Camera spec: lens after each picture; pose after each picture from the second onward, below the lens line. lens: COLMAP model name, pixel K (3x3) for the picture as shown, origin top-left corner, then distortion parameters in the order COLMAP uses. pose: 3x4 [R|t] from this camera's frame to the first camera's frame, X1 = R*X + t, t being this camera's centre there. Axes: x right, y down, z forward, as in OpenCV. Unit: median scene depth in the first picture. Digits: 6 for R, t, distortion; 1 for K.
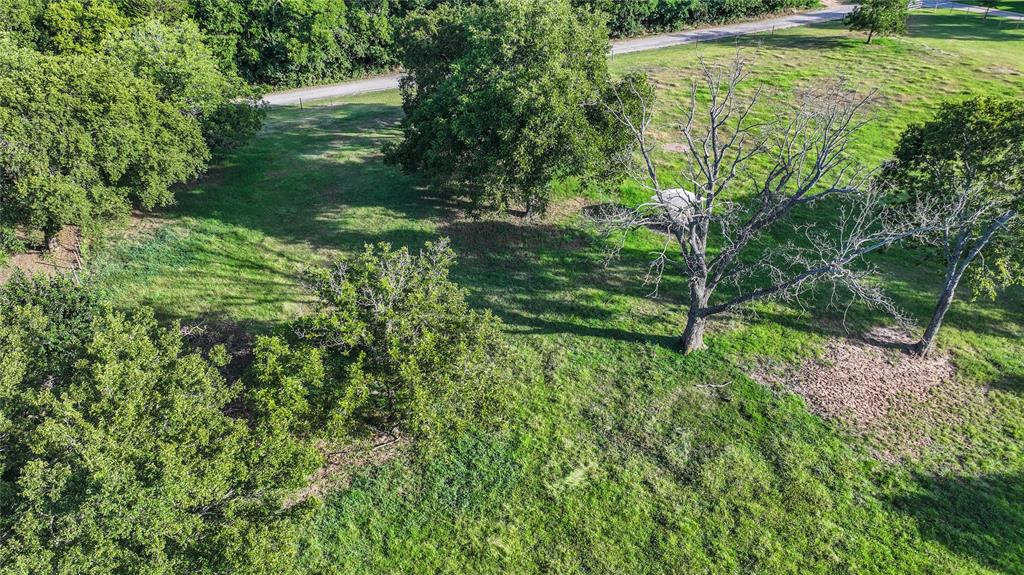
lens RADIAL K [[727.5, 0, 524.2], [0, 727.5, 289.3], [0, 0, 1]] dist [-0.002620, 0.008127]
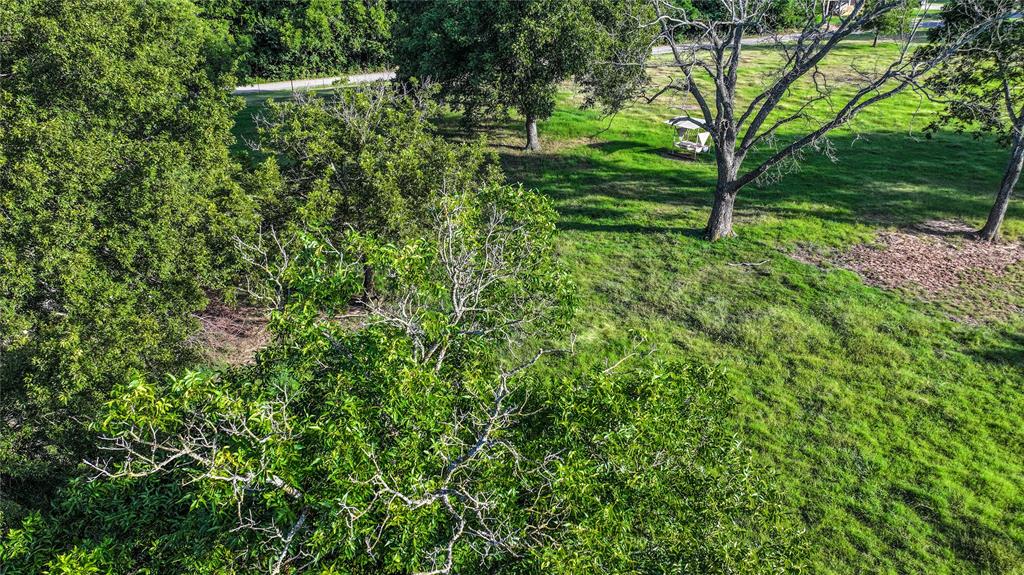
lens RADIAL K [[727.5, 0, 524.2], [0, 727.5, 289.3], [0, 0, 1]] dist [-0.002620, 0.008127]
pose [[0.999998, -0.001964, -0.000716, -0.000347], [0.001865, 0.992959, -0.118442, 0.245831], [0.000944, 0.118440, 0.992961, 0.152419]]
